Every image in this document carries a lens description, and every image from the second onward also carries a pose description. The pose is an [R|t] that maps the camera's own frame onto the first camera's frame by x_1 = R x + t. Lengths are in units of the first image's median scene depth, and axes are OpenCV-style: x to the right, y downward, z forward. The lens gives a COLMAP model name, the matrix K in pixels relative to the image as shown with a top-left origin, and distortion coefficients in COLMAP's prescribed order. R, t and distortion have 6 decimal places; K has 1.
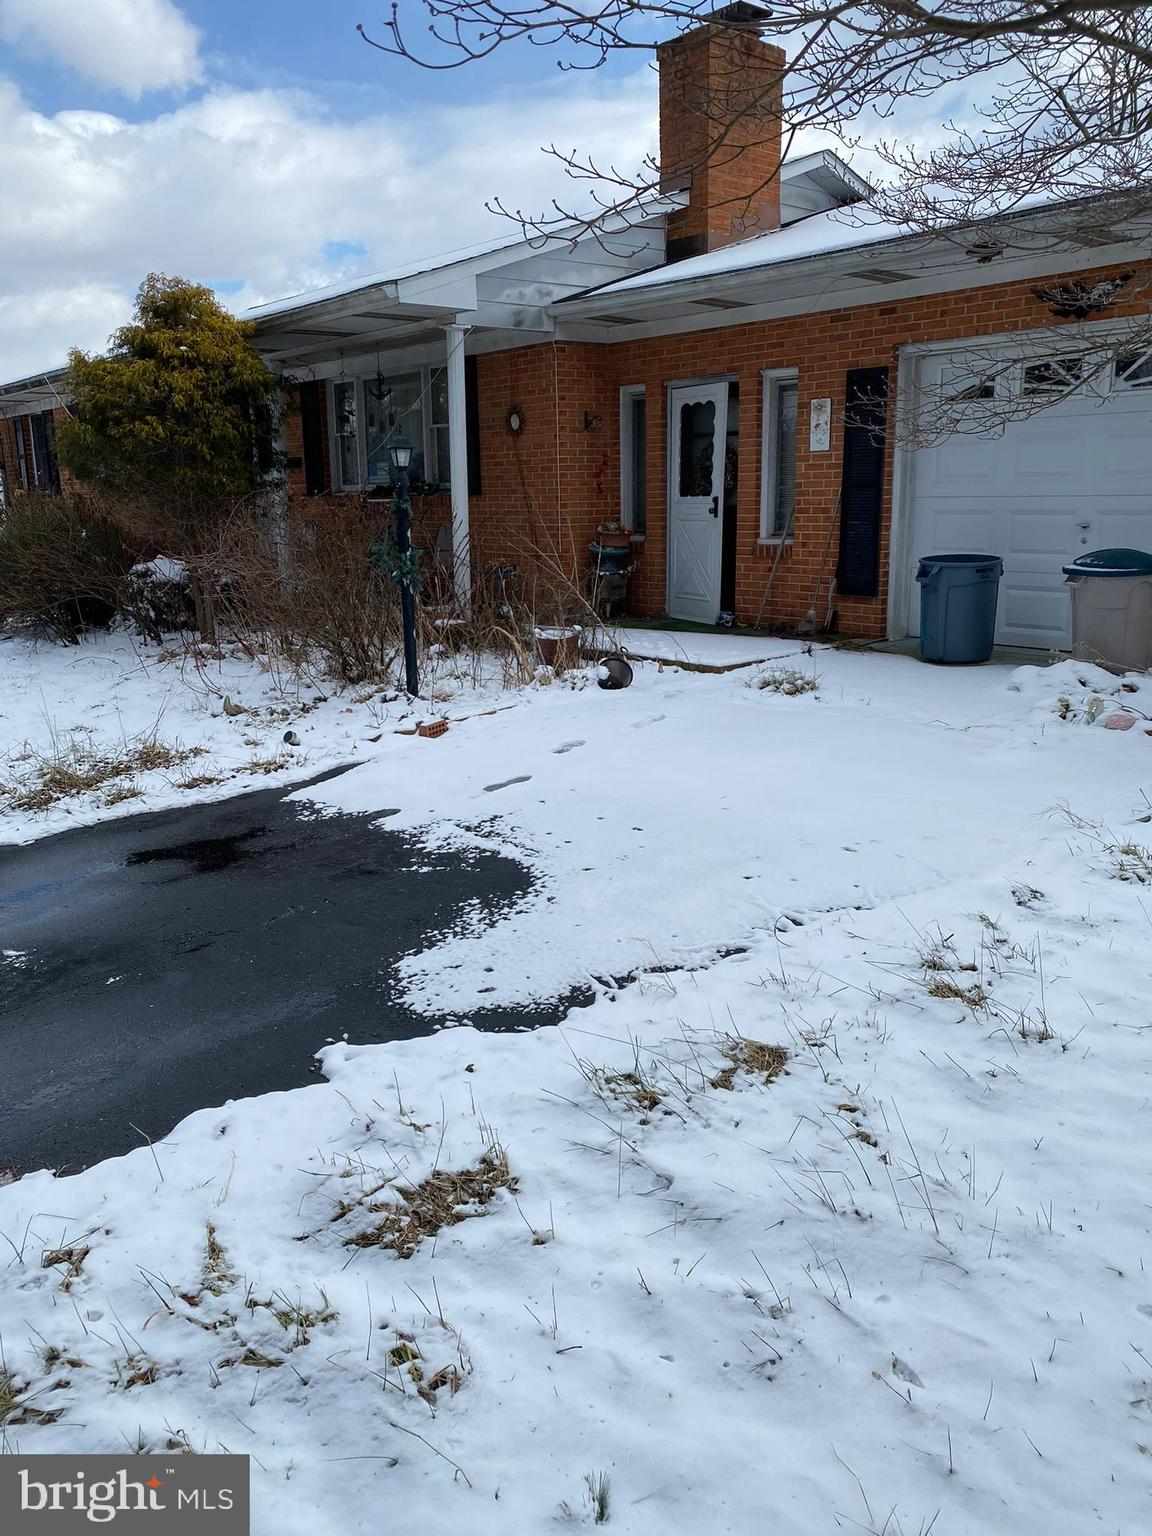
lens RADIAL K [[1166.5, 0, 576.0], [0, 1166.5, 768.0], [0, 0, 1]] dist [0.003739, 0.001405]
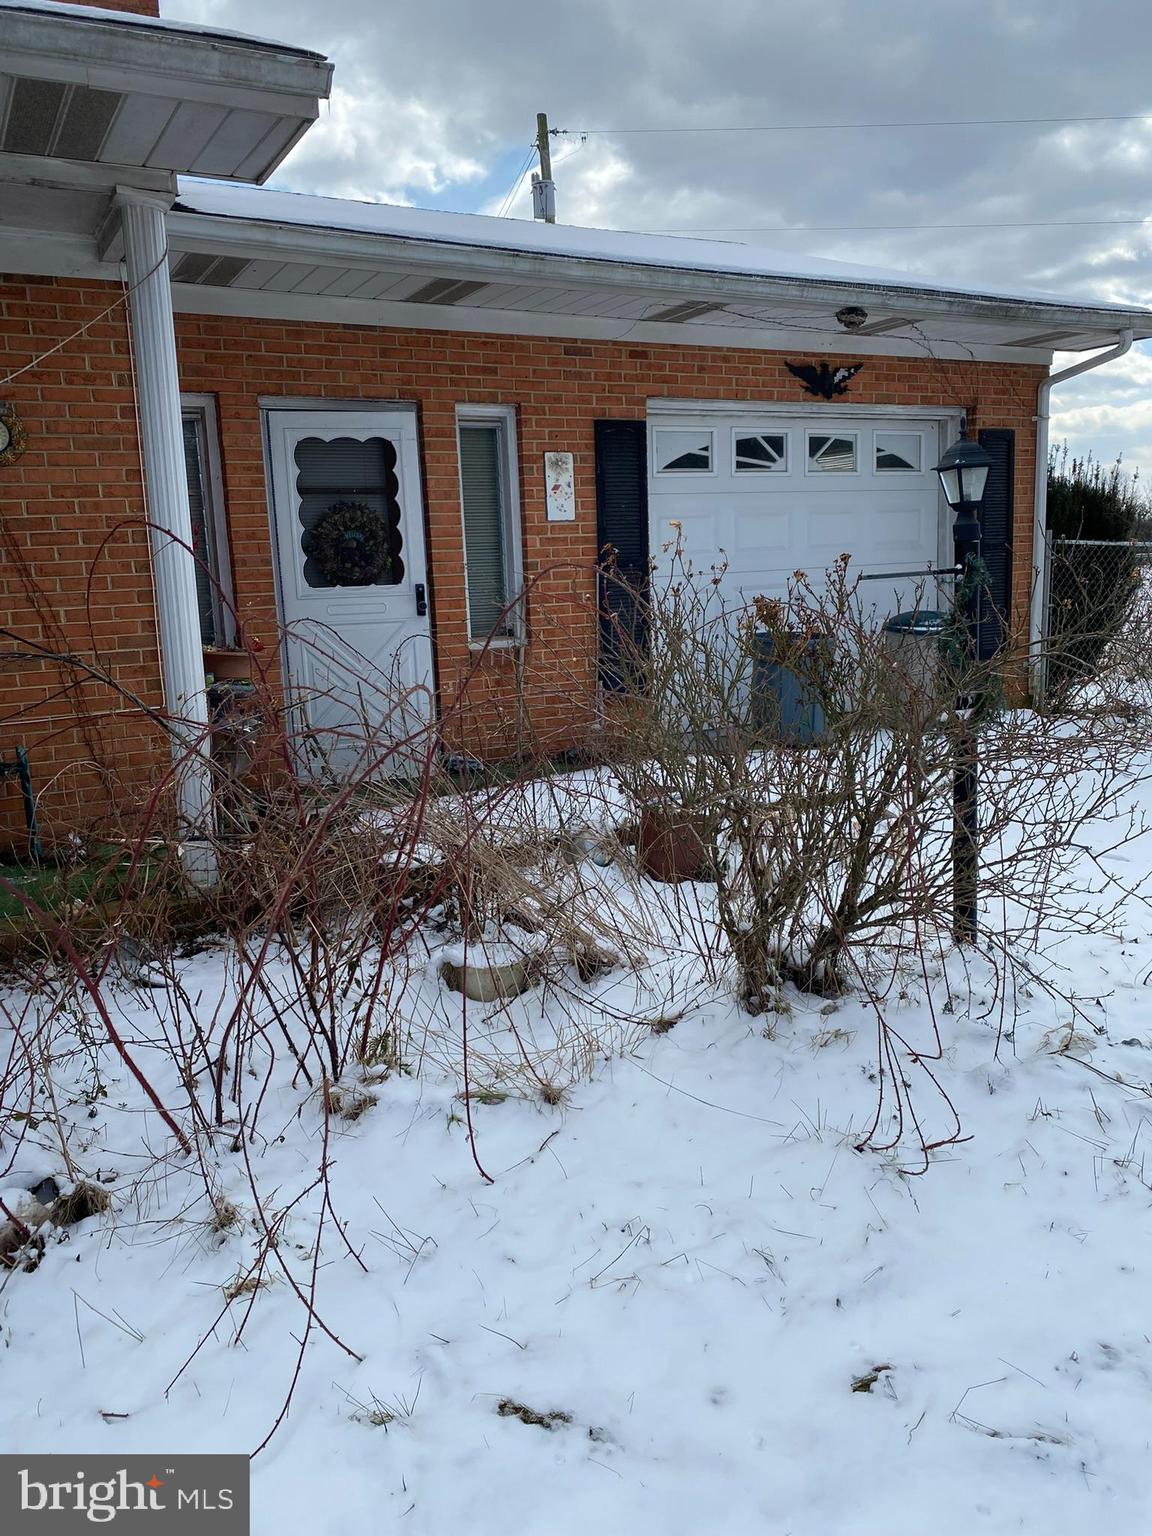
lens RADIAL K [[1166.5, 0, 576.0], [0, 1166.5, 768.0], [0, 0, 1]] dist [0.003739, 0.001405]
pose [[0.207964, -0.176892, 0.962008, -0.543886], [0.251511, 0.960112, 0.122173, -0.208919], [-0.945248, 0.216548, 0.244159, 0.845275]]
